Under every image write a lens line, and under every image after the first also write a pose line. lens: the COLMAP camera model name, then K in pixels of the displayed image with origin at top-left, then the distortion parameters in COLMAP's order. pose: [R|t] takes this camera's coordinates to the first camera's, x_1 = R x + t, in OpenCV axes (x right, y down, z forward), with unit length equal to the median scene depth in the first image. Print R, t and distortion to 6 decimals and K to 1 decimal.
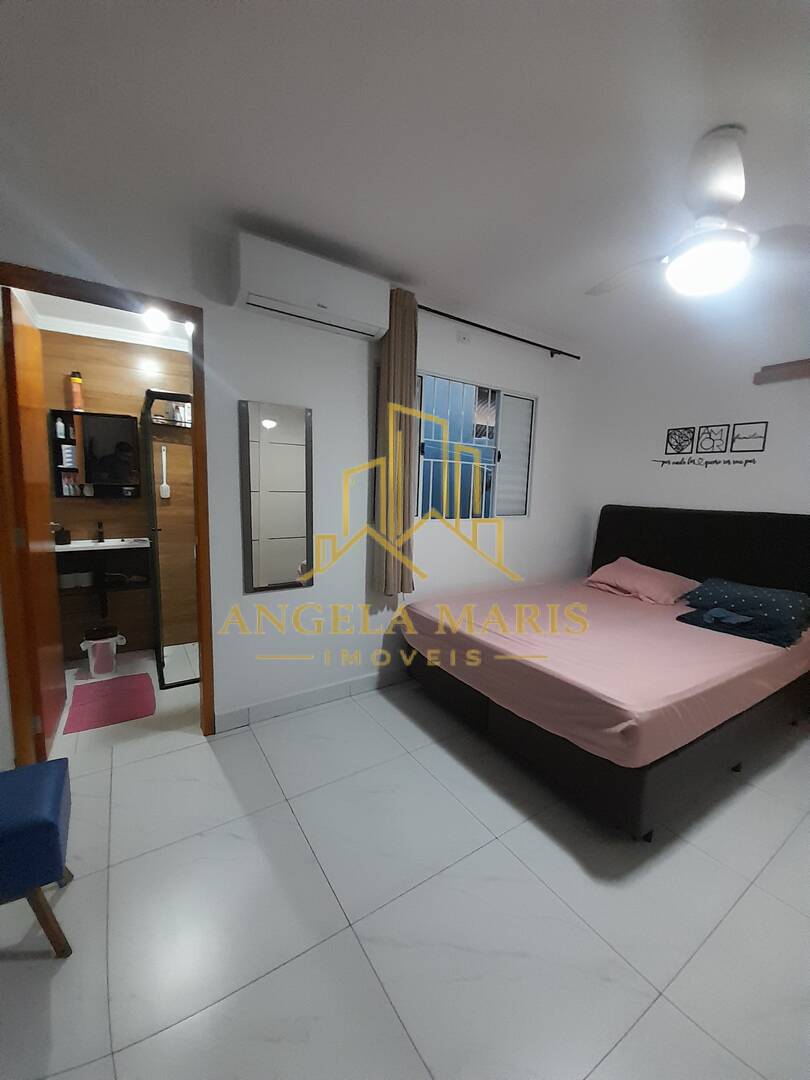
lens RADIAL K [[436.1, 0, 410.0], [0, 436.1, 544.2], [0, 0, 1]] dist [0.009005, -0.003091]
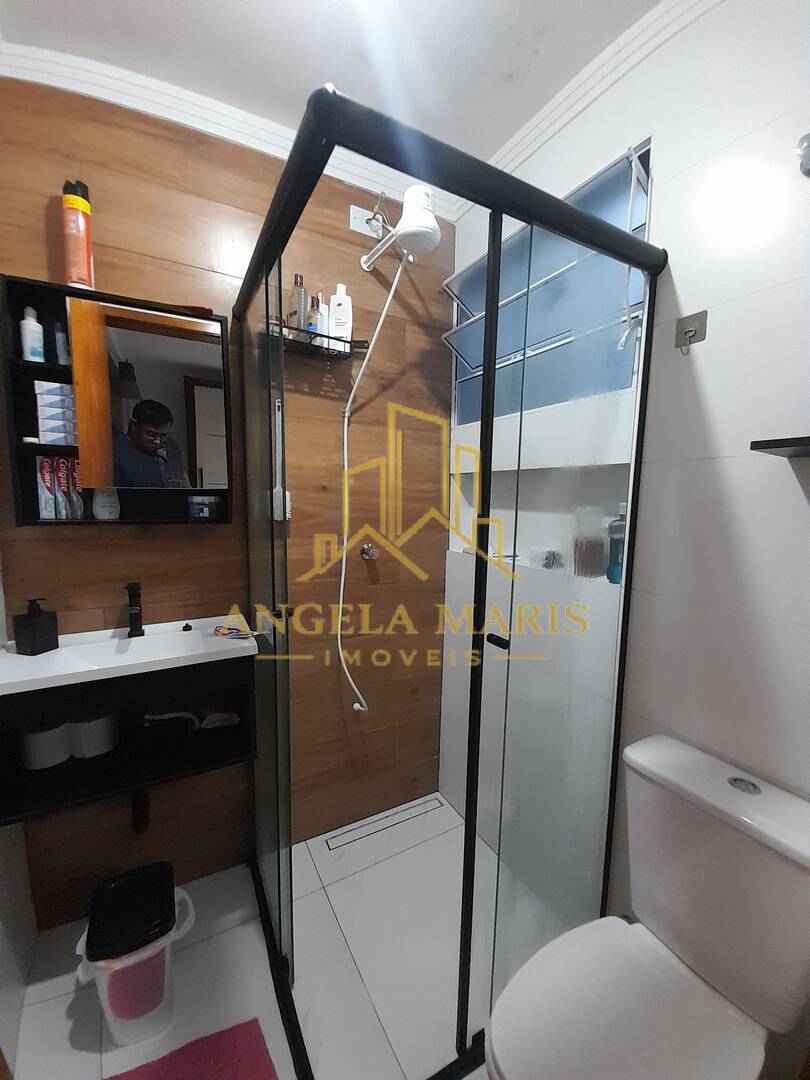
lens RADIAL K [[436.1, 0, 405.3], [0, 436.1, 542.3], [0, 0, 1]] dist [0.009005, -0.003091]
pose [[0.996969, -0.006243, -0.077550, -0.455202], [0.003812, 0.999498, -0.031460, -0.079414], [0.077708, 0.031069, 0.996492, 0.656630]]
